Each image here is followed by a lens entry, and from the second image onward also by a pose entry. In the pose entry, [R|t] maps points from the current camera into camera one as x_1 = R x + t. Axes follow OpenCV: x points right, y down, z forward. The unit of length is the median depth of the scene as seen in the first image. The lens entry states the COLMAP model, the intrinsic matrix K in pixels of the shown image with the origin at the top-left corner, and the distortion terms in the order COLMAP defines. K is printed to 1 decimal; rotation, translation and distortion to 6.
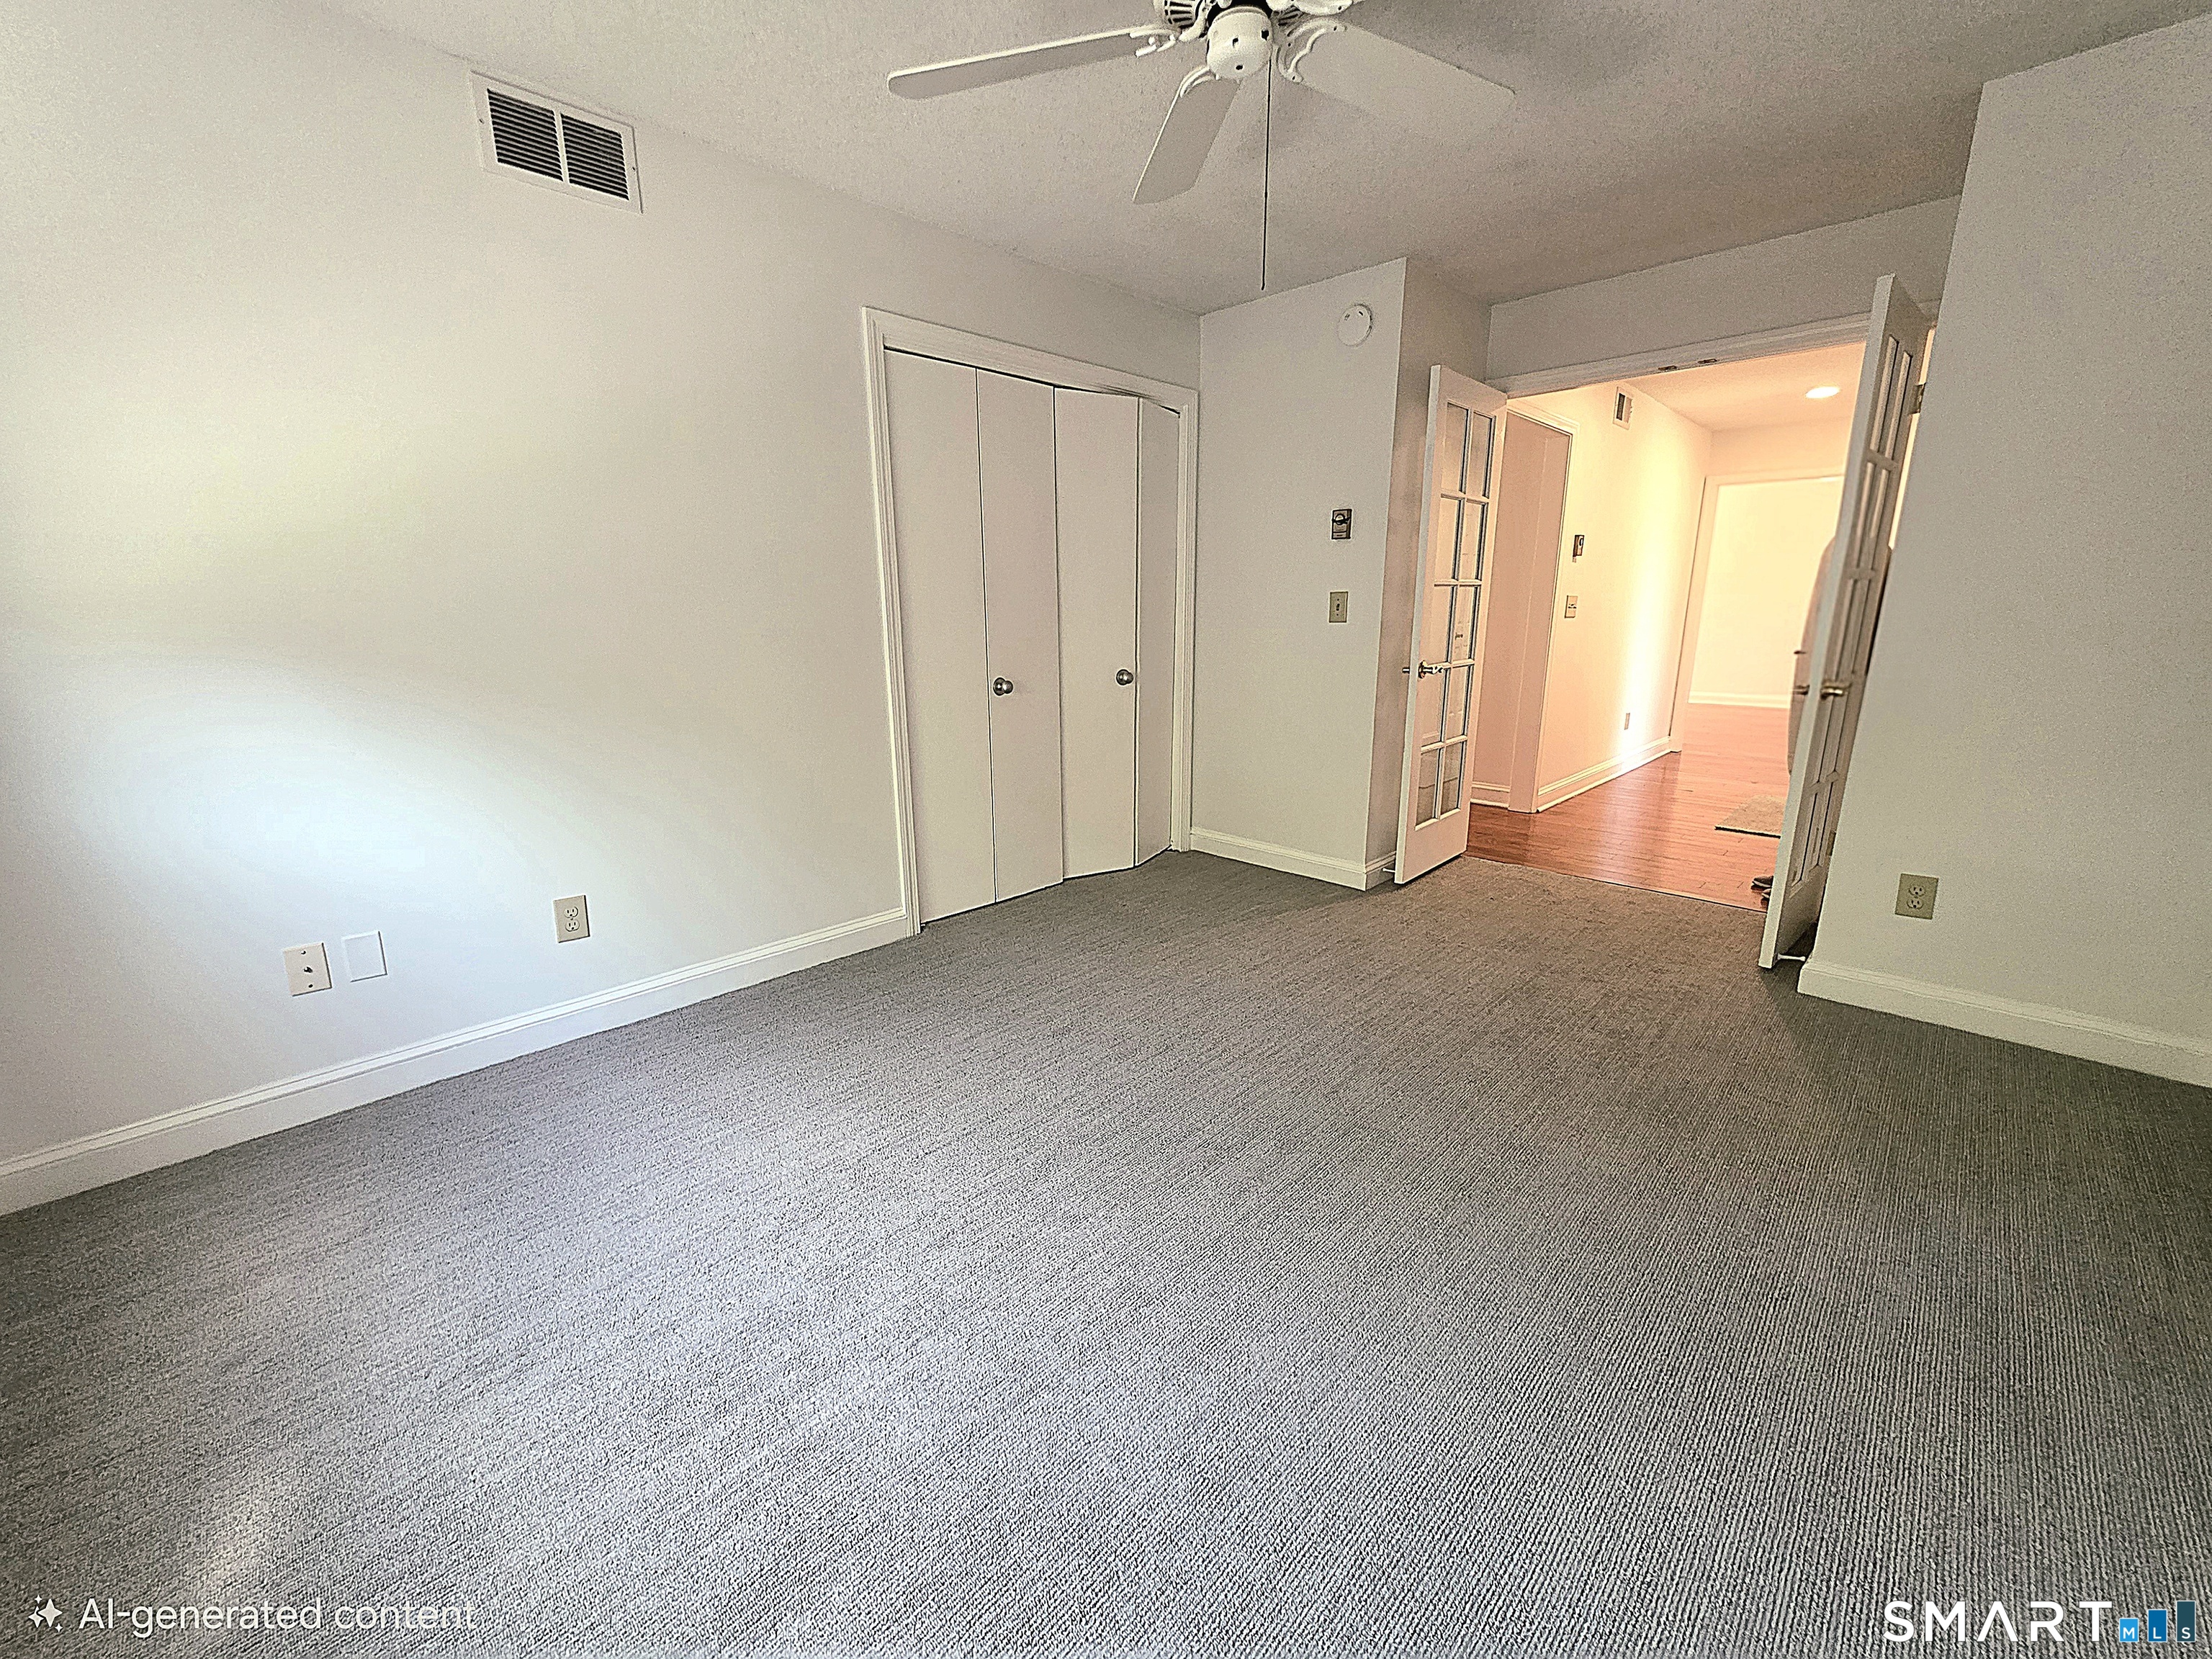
lens RADIAL K [[883.6, 0, 1102.1], [0, 883.6, 823.0], [0, 0, 1]] dist [-0.002001, 0.000876]
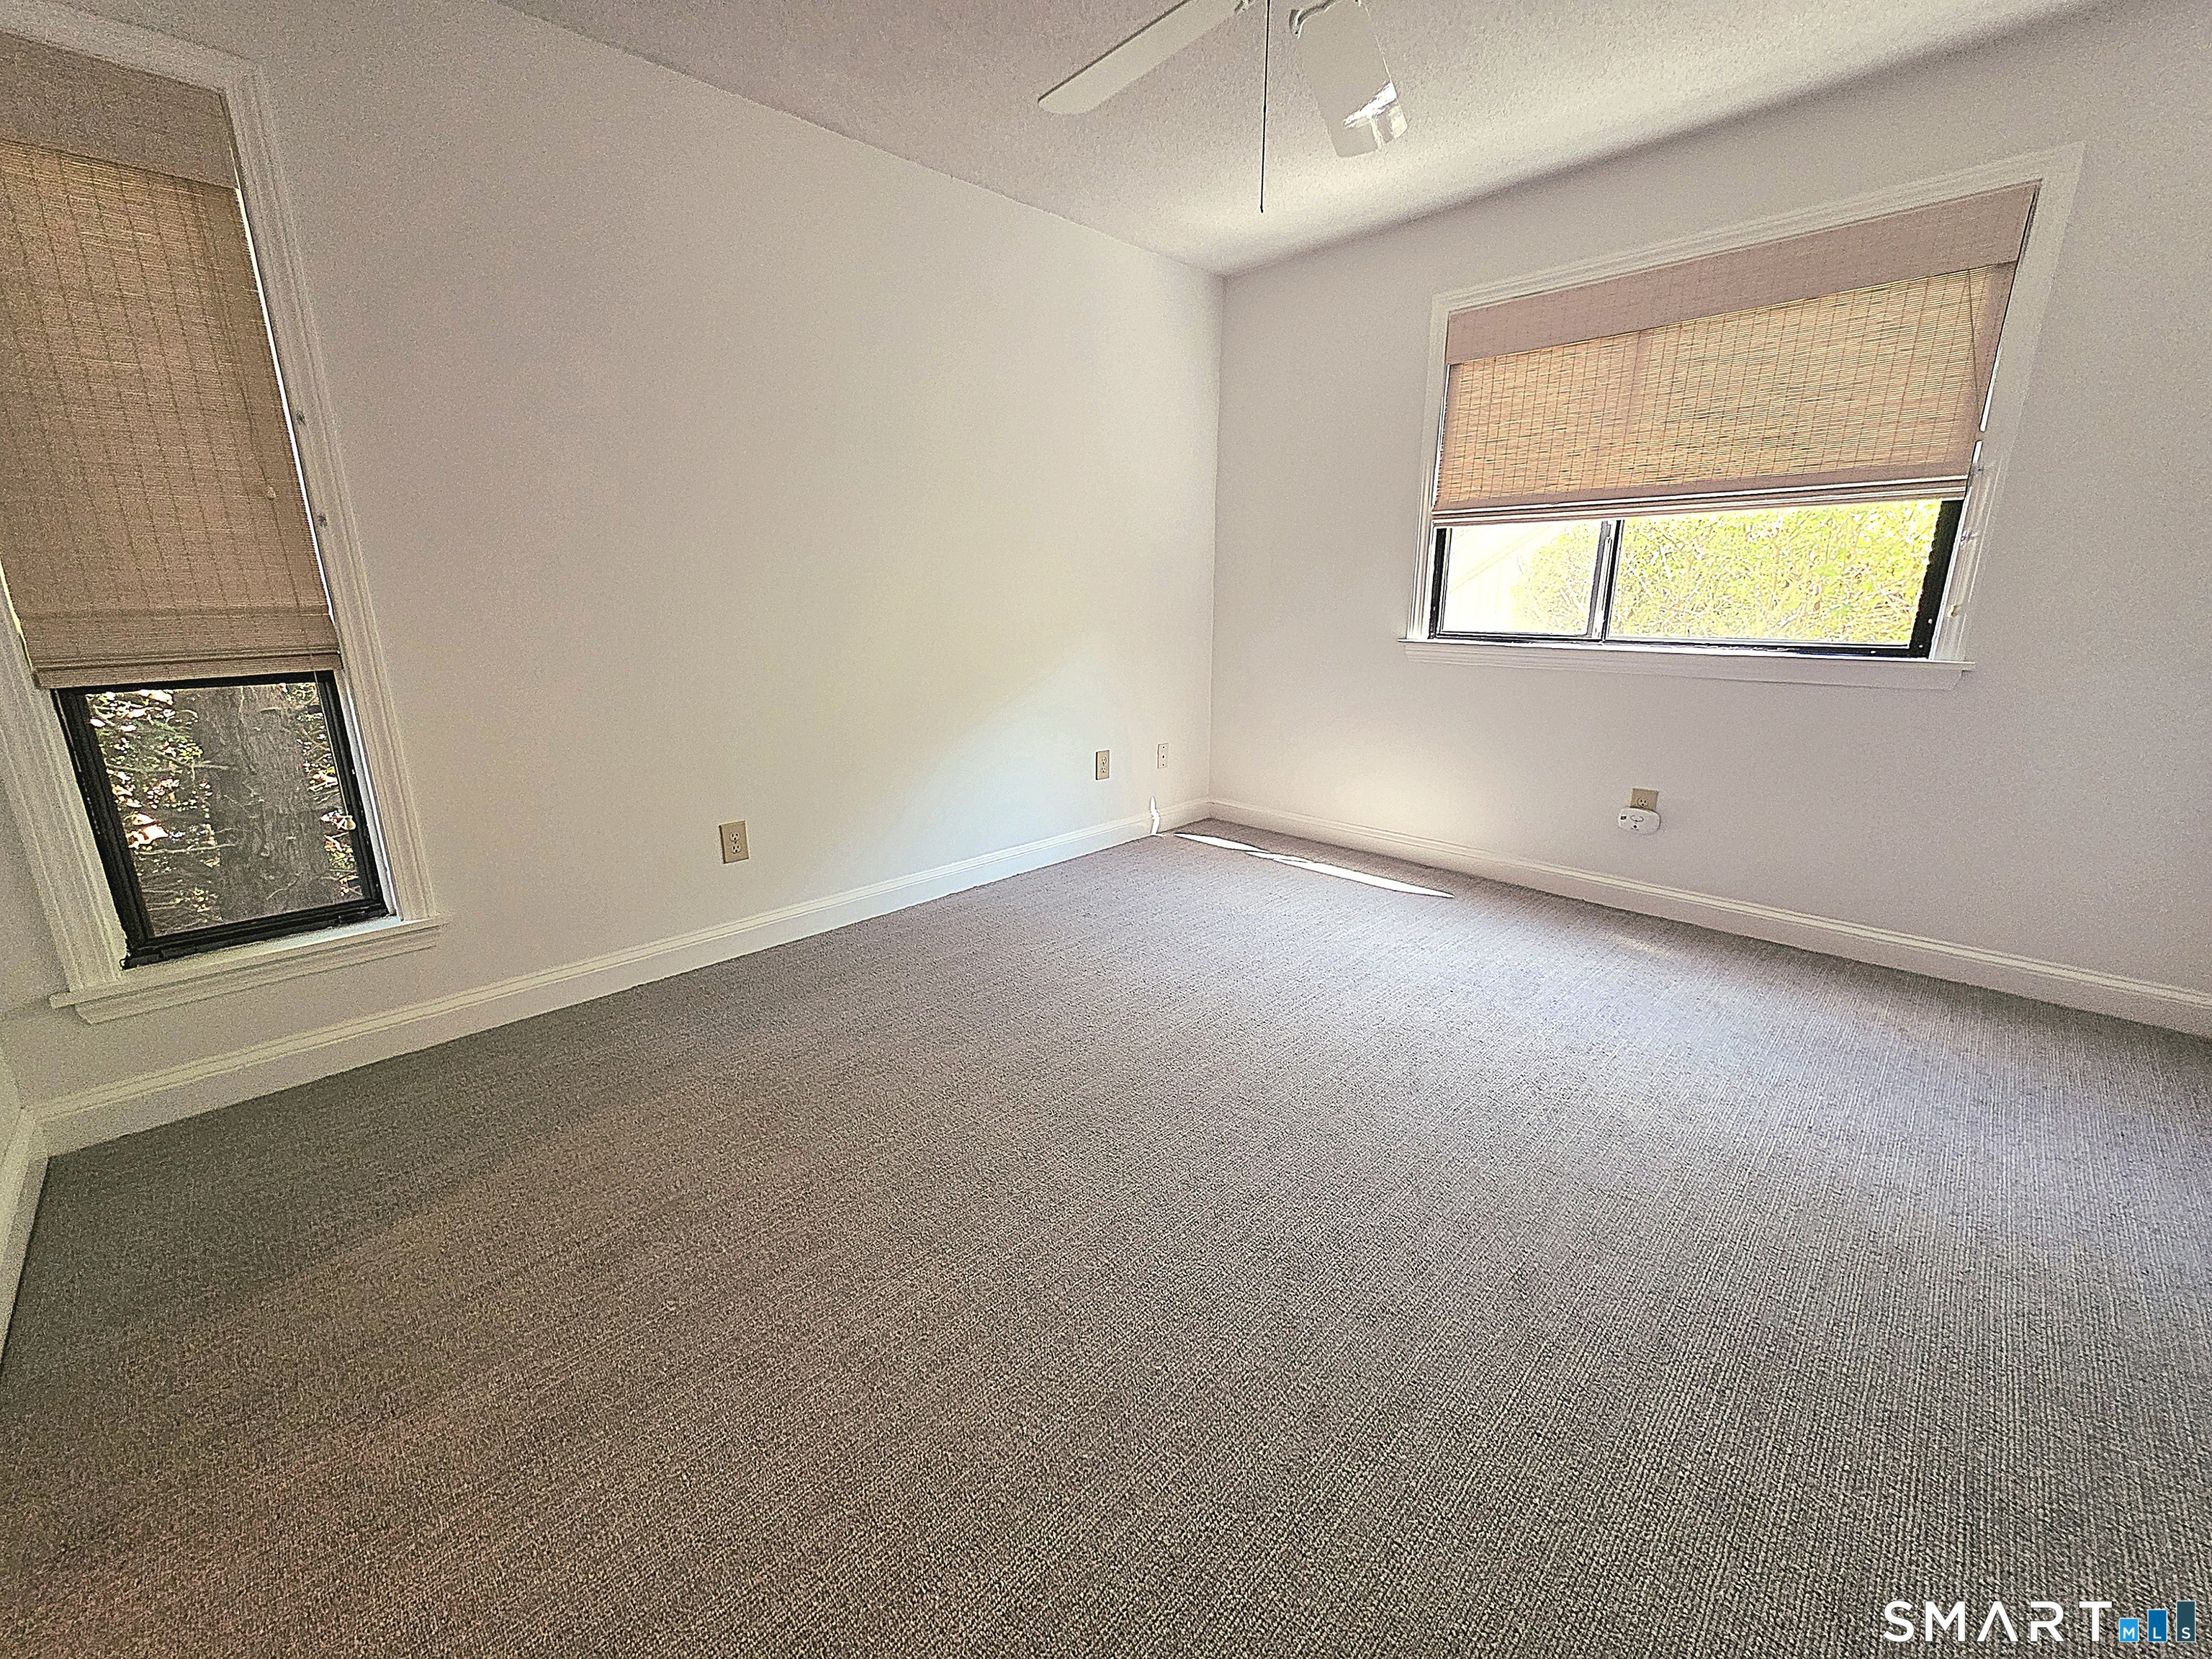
lens RADIAL K [[883.6, 0, 1096.9], [0, 883.6, 817.5], [0, 0, 1]] dist [-0.002001, 0.000876]
pose [[-0.999830, 0.011850, 0.014122, 0.205329], [0.017131, 0.880221, 0.474255, -0.283975], [-0.006811, 0.474416, -0.880274, 1.256220]]
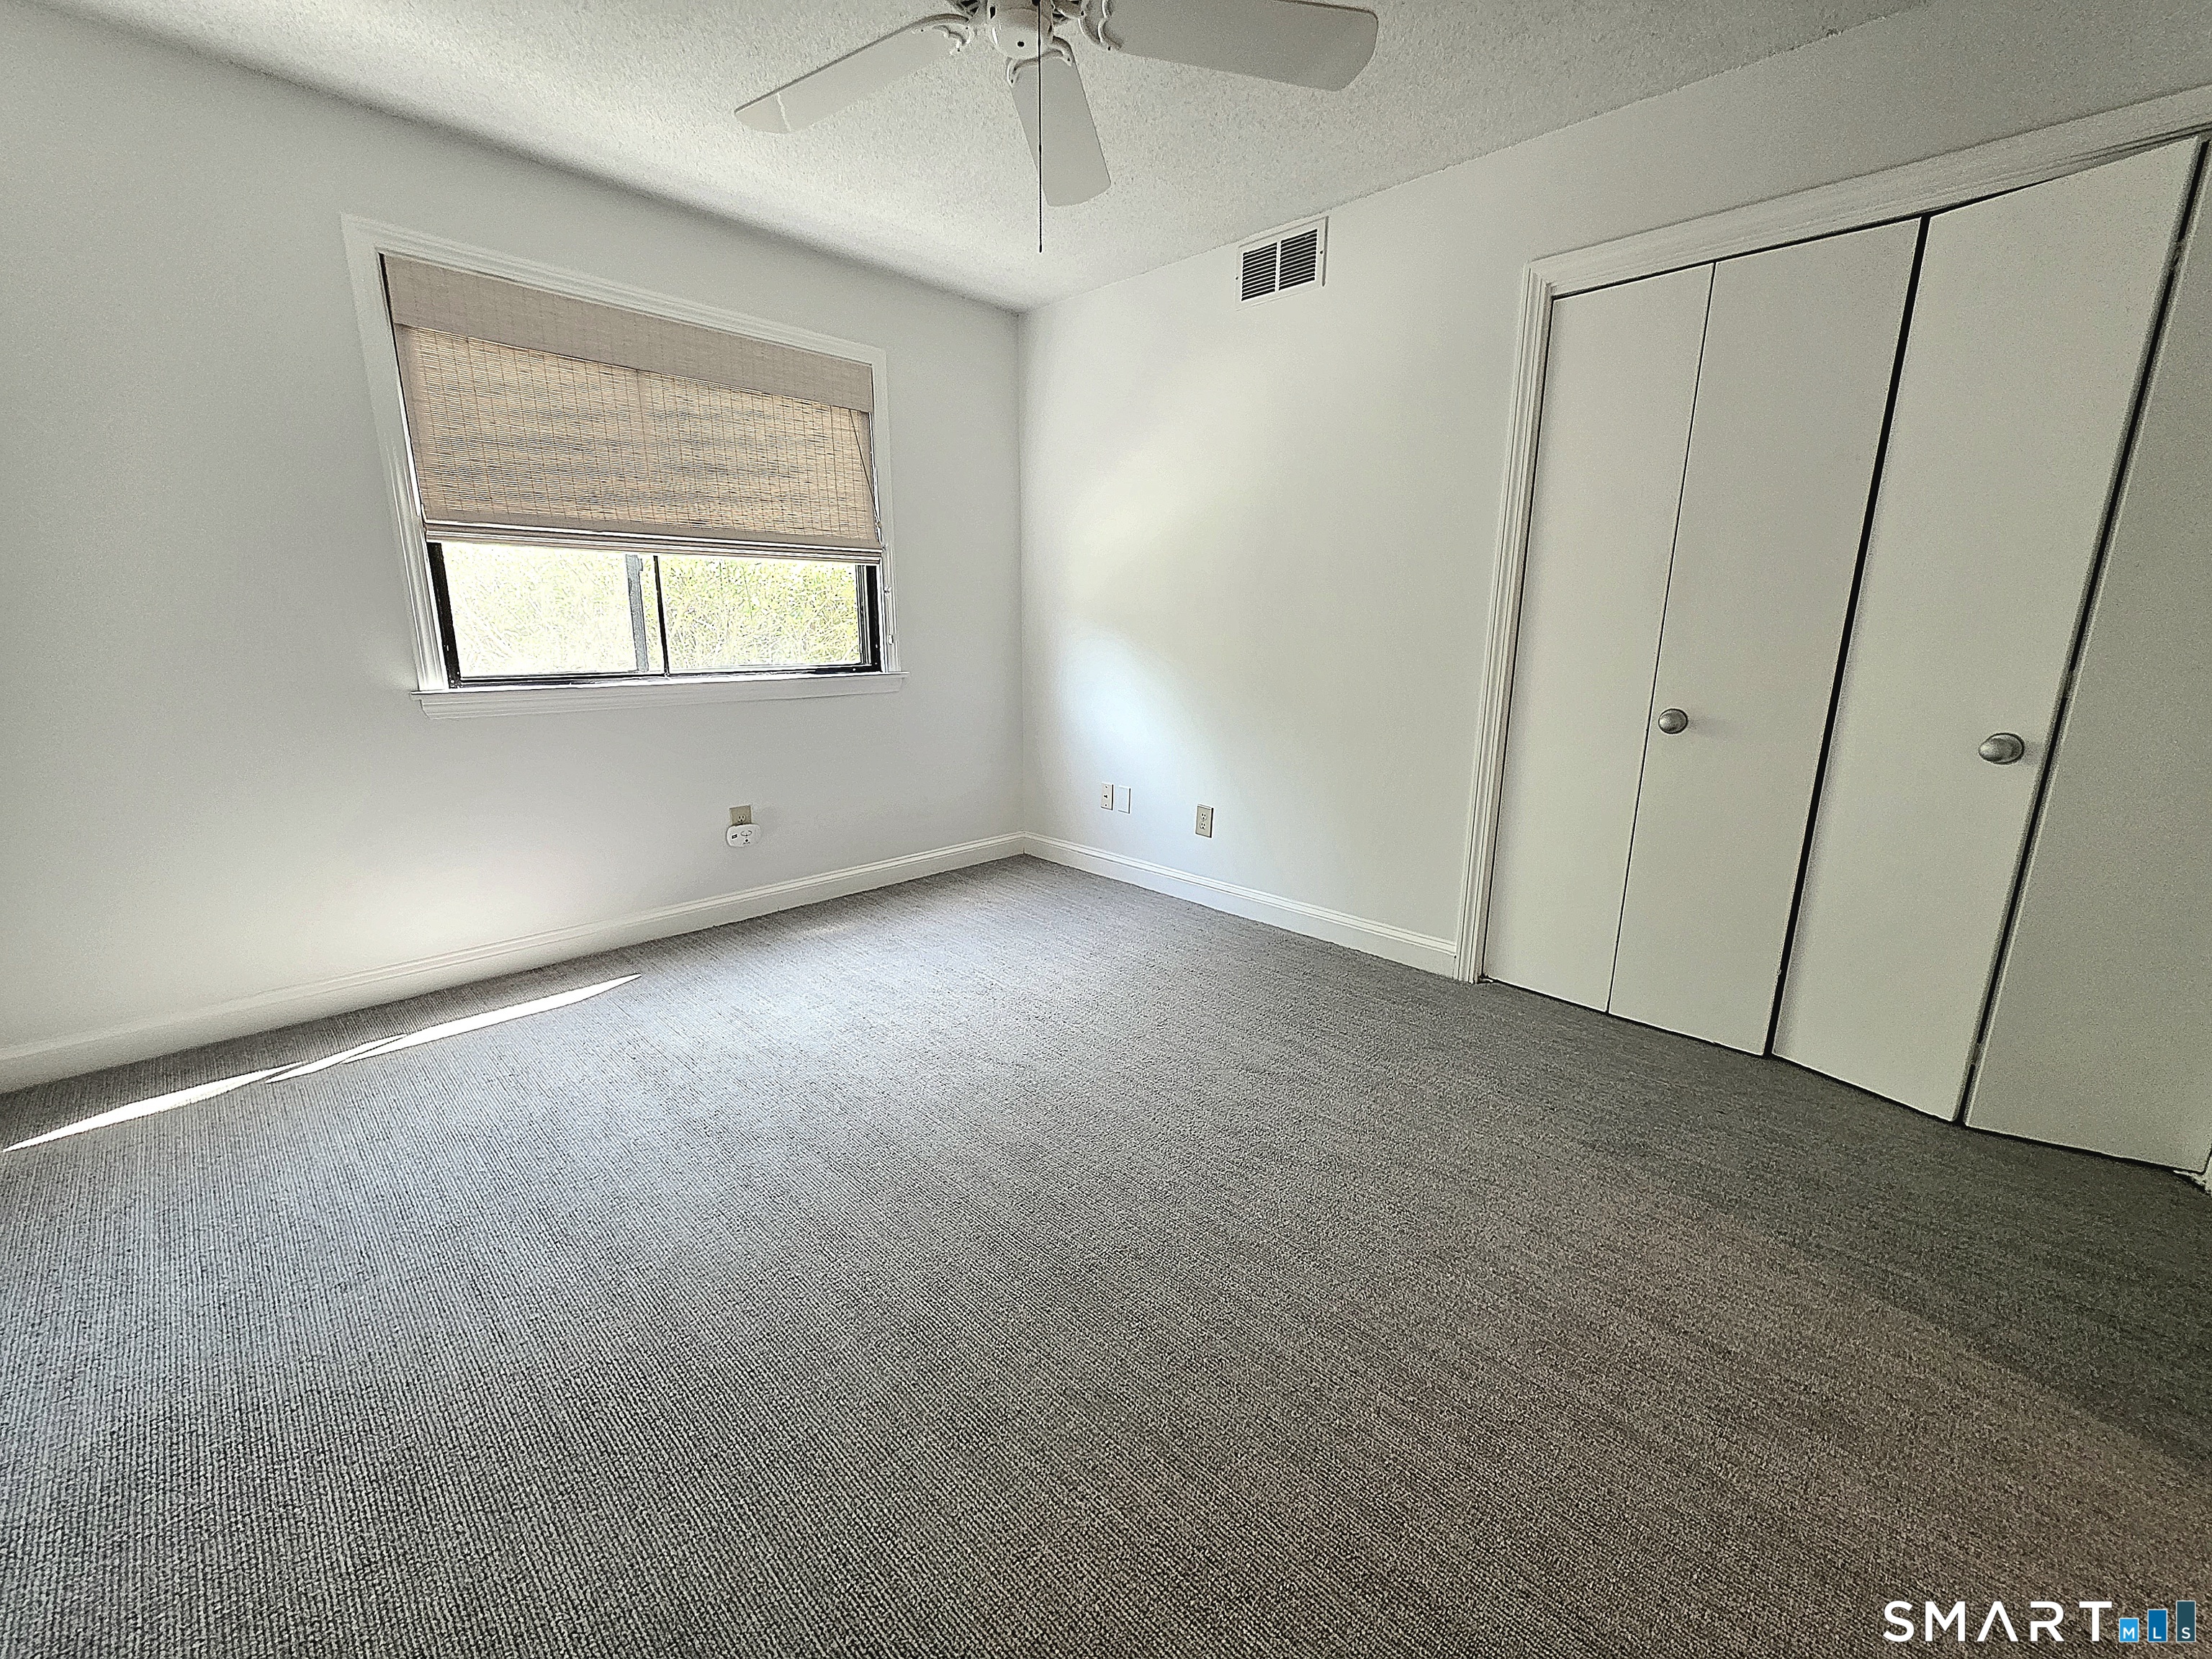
lens RADIAL K [[883.6, 0, 1108.7], [0, 883.6, 821.1], [0, 0, 1]] dist [-0.002001, 0.000876]
pose [[0.009006, 0.234452, -0.972086, 0.713385], [-0.249093, 0.942007, 0.224890, -0.157098], [0.968438, 0.240114, 0.066884, 0.675609]]
